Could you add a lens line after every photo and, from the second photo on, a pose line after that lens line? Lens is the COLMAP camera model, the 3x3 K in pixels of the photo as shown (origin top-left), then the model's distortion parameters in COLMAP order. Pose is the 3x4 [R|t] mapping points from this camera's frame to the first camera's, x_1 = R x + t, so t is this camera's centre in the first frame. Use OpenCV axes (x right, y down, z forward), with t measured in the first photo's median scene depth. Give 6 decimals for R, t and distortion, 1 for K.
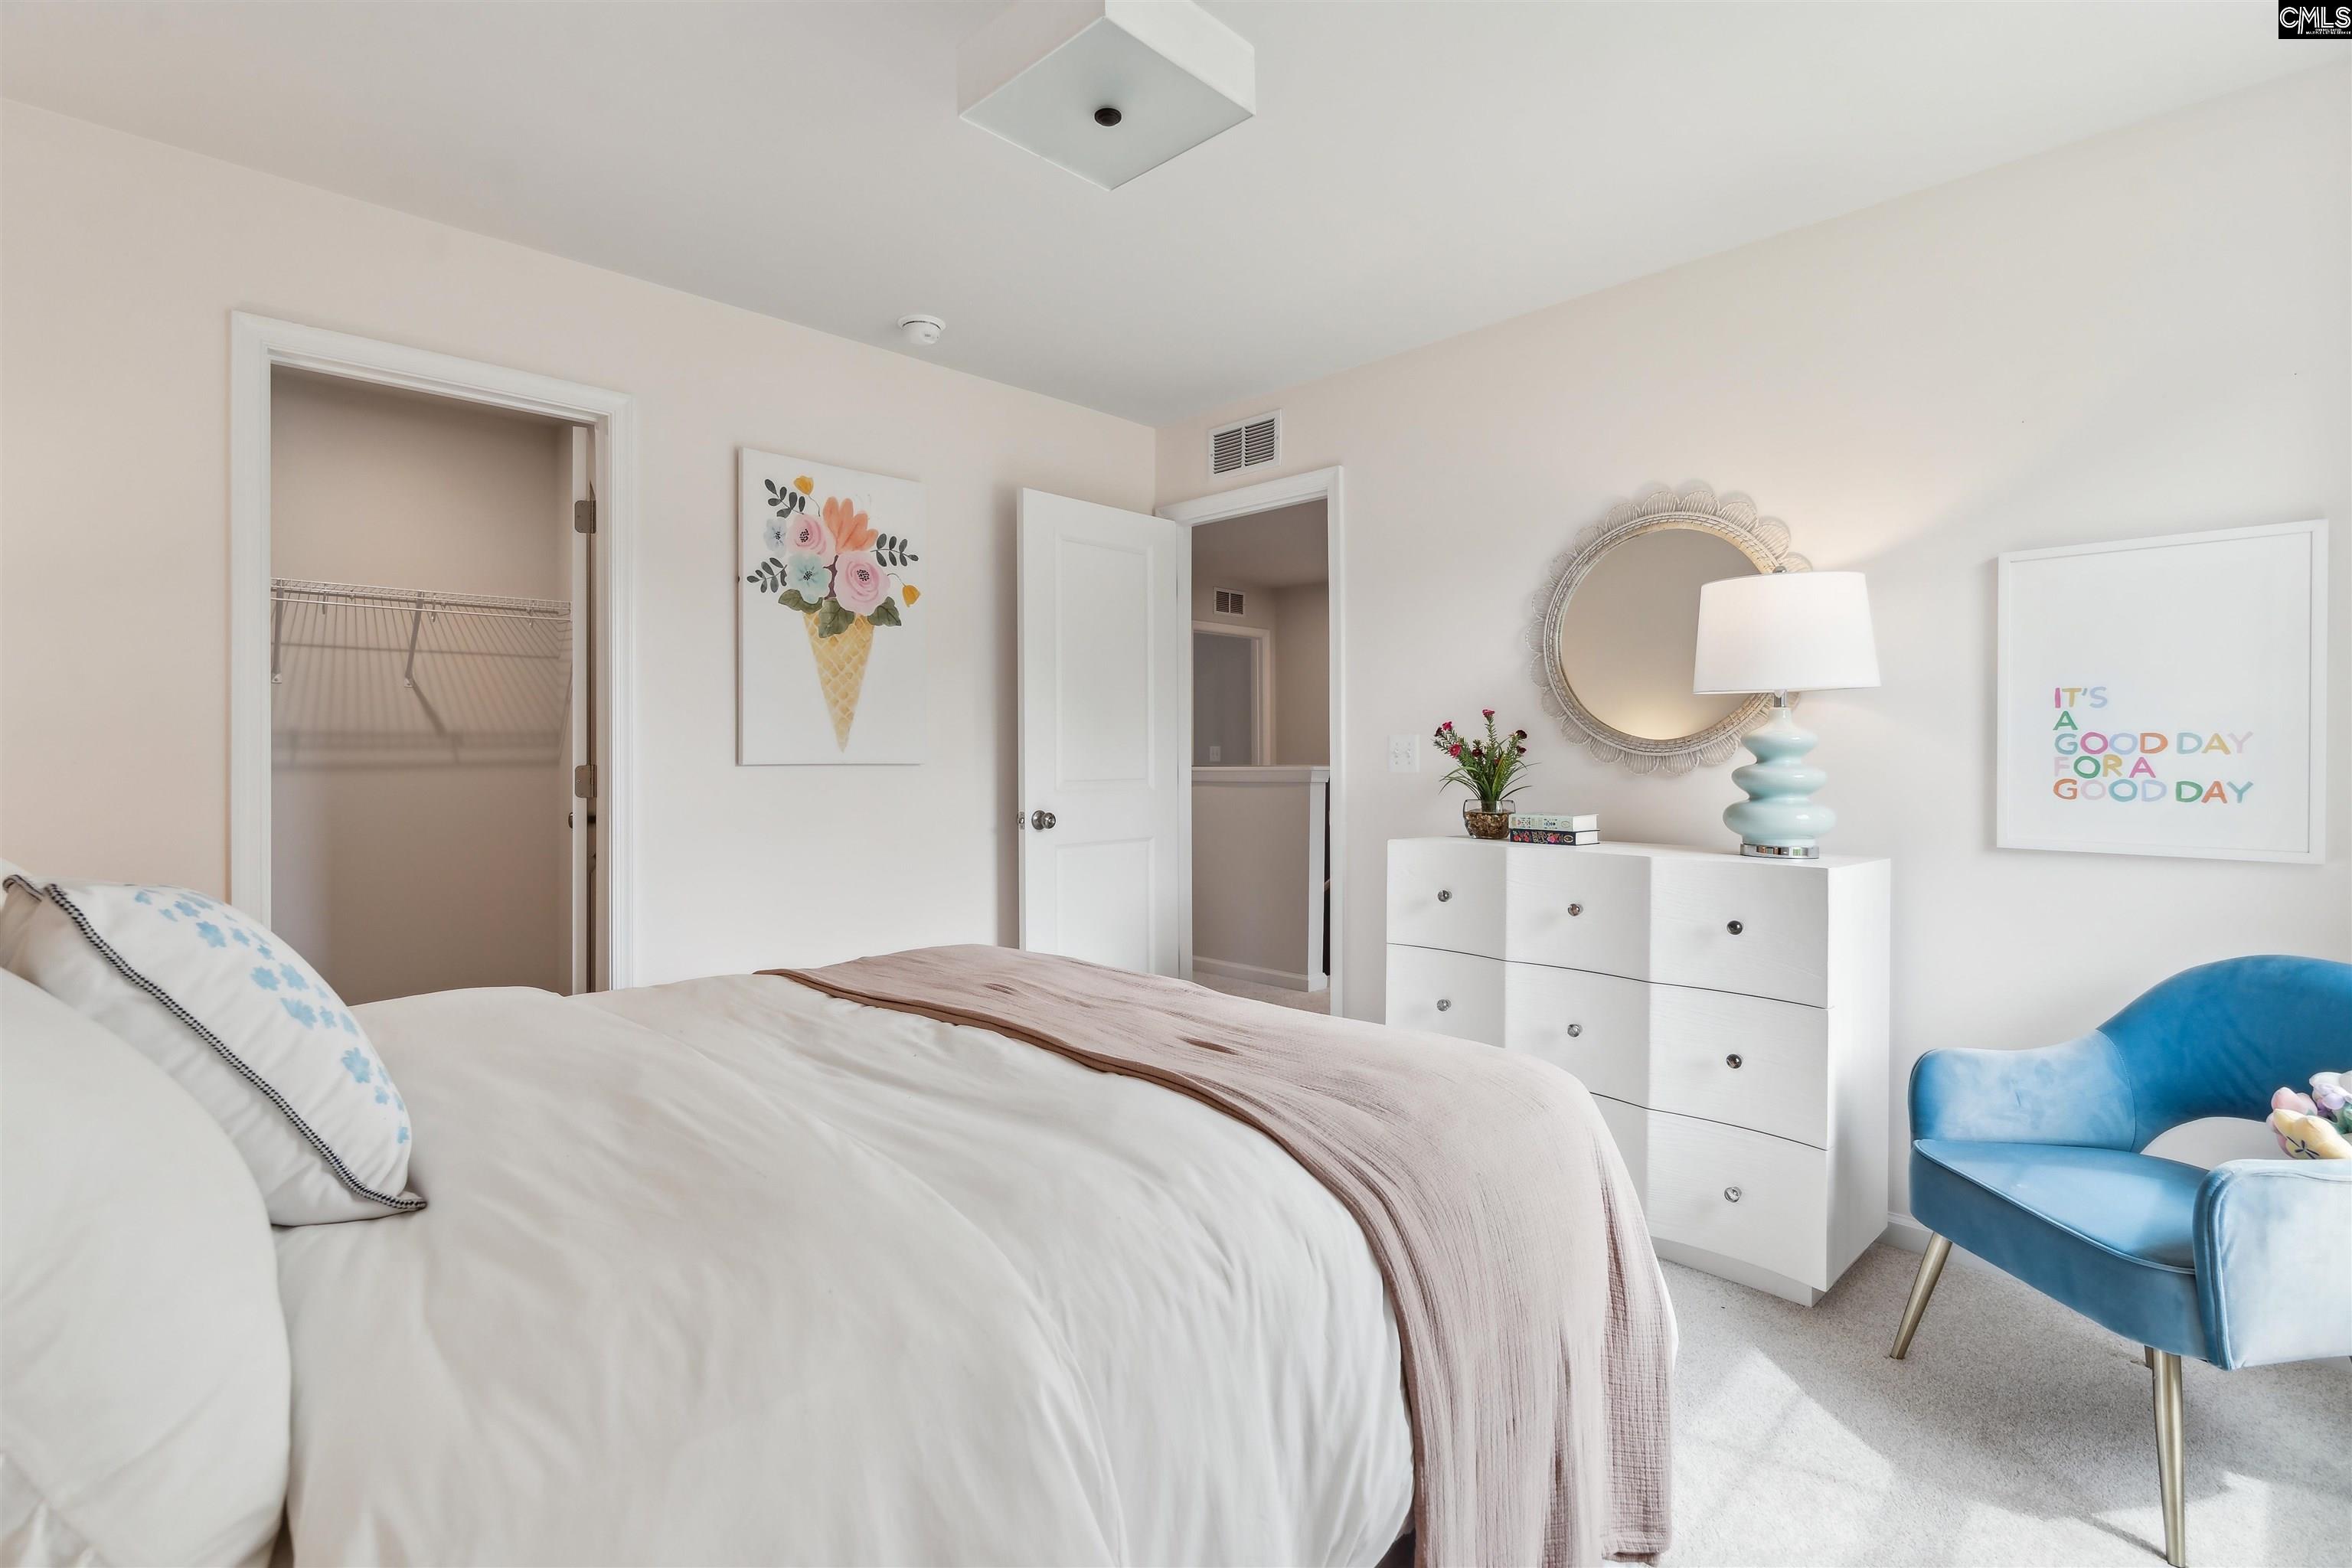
lens RADIAL K [[1168.4, 0, 1176.0], [0, 1168.4, 784.0], [0, 0, 1]] dist [-0.001083, -0.000272]
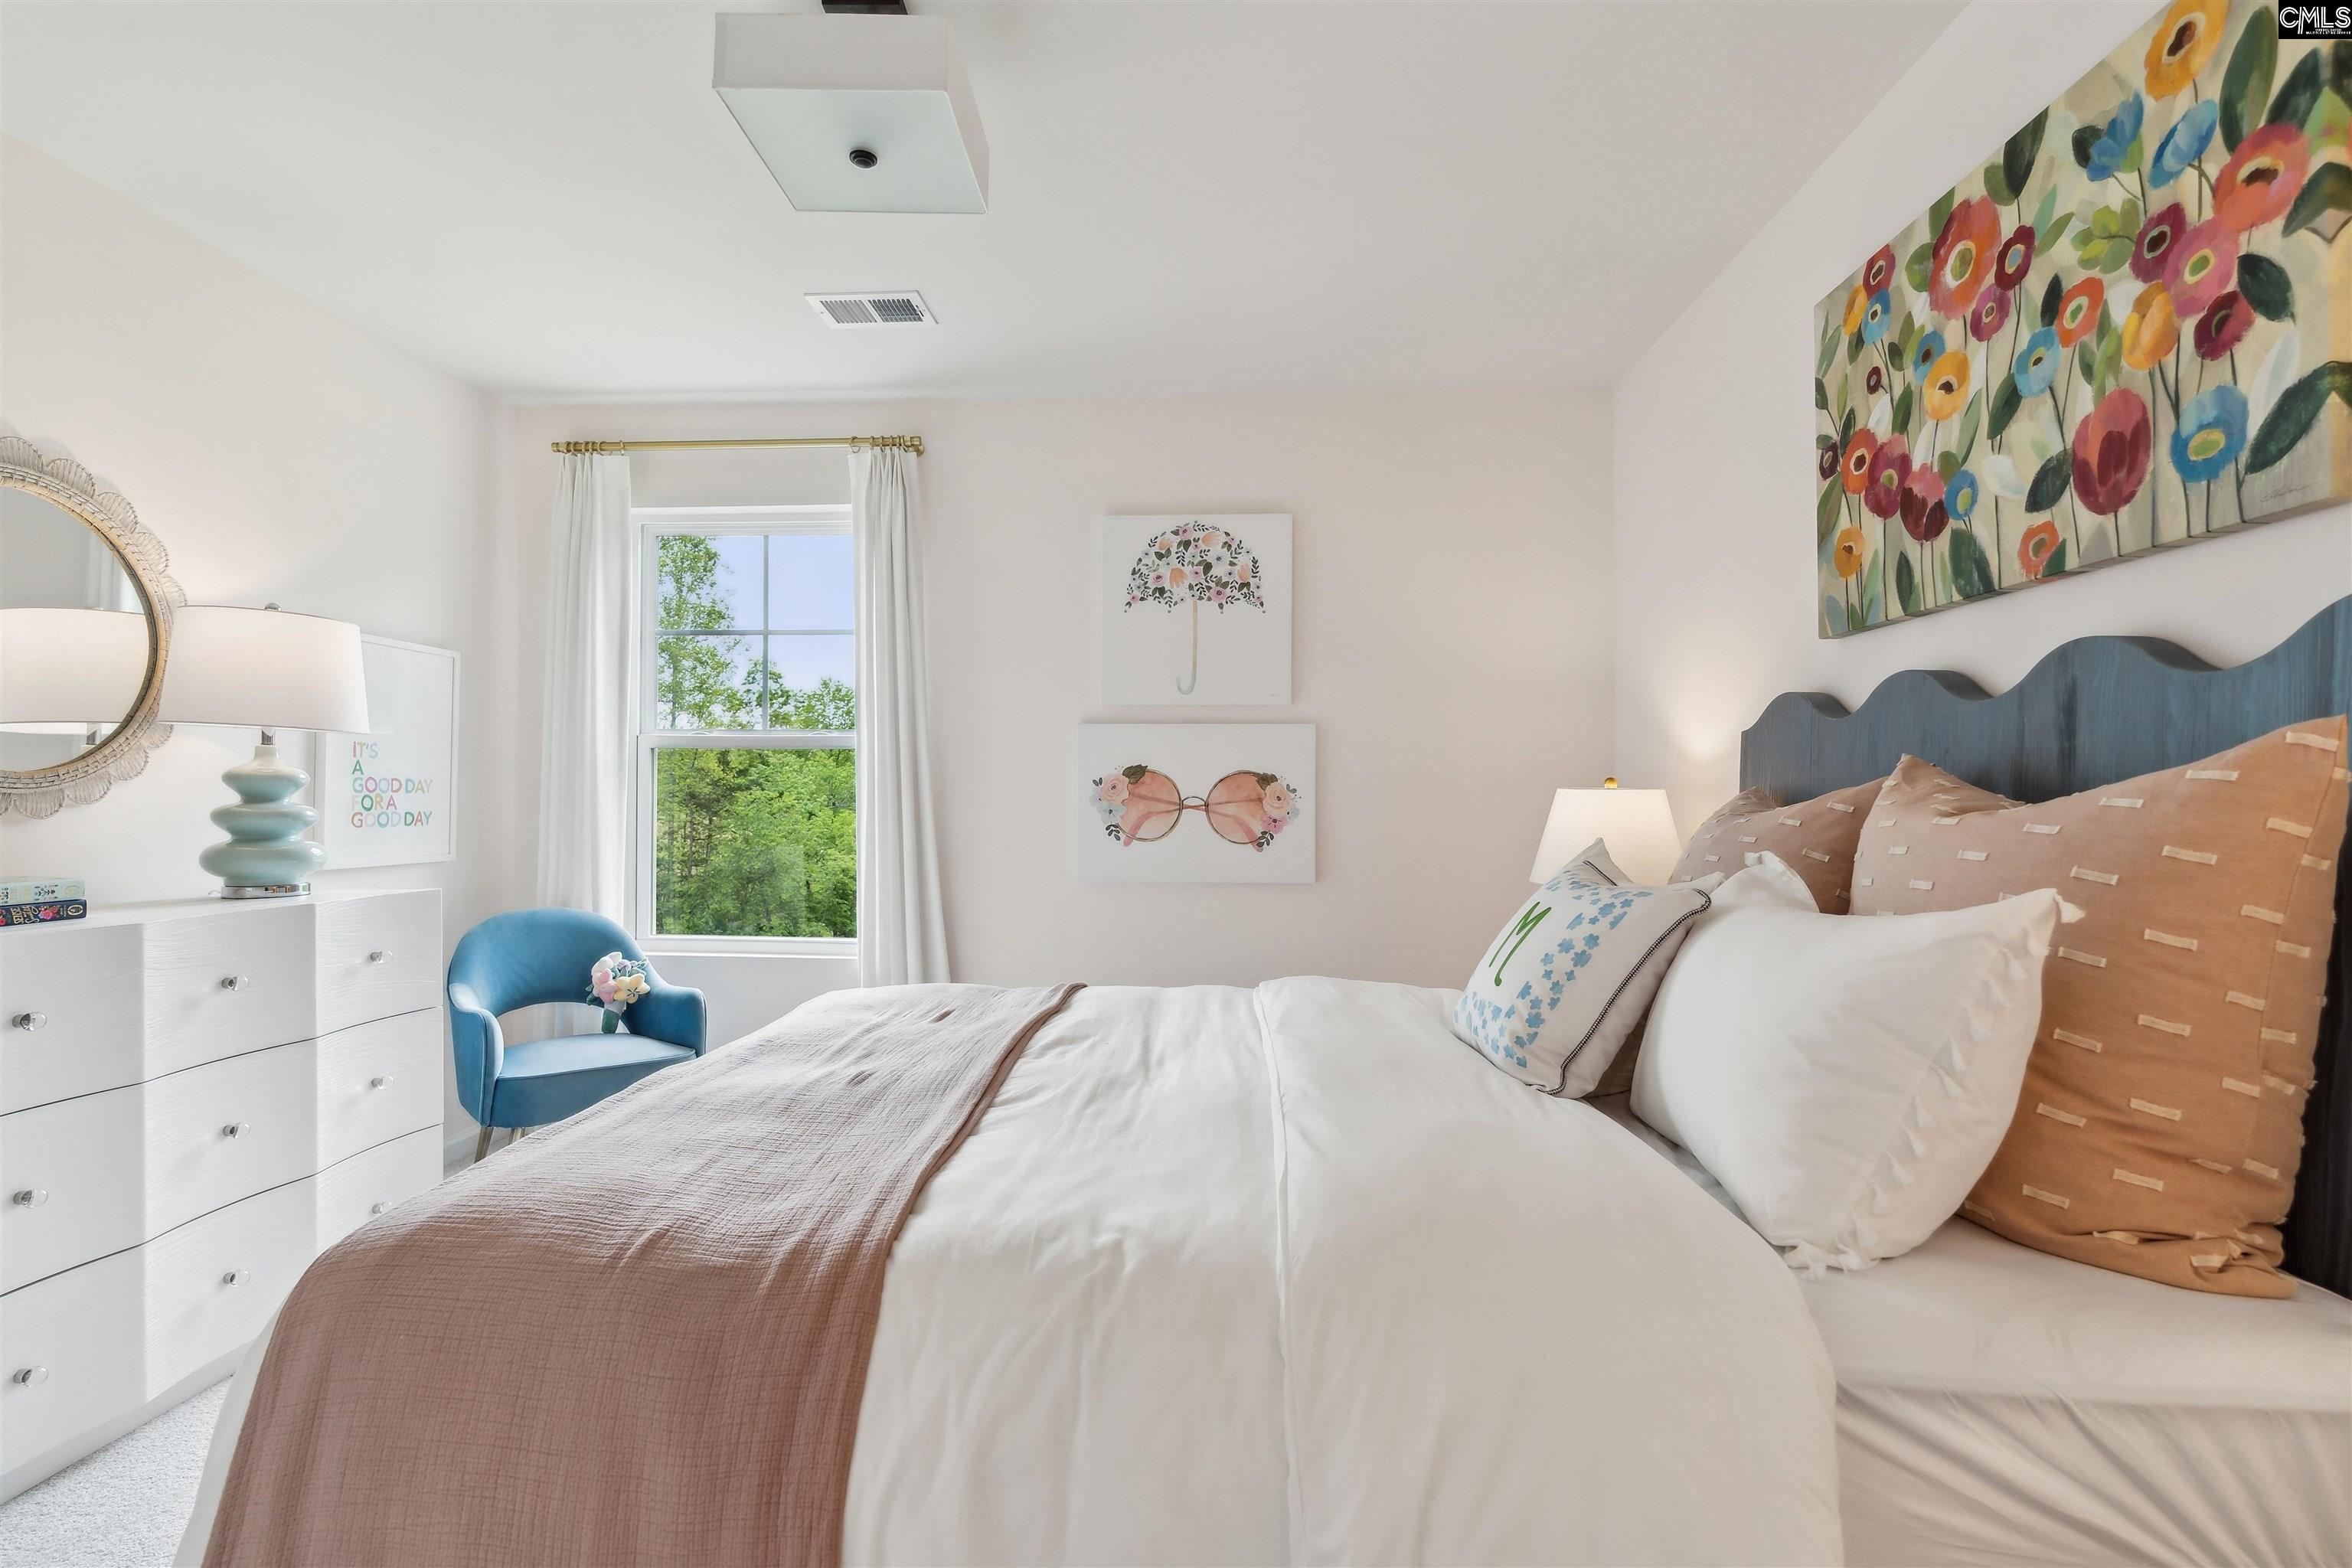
lens RADIAL K [[1095.2, 0, 1176.0], [0, 1095.2, 784.0], [0, 0, 1]] dist [0.001154, -0.000013]
pose [[-0.691452, 0.009011, 0.722366, -0.752726], [0.019559, 0.999789, 0.006249, -0.025830], [-0.722158, 0.018450, -0.691482, 1.198764]]
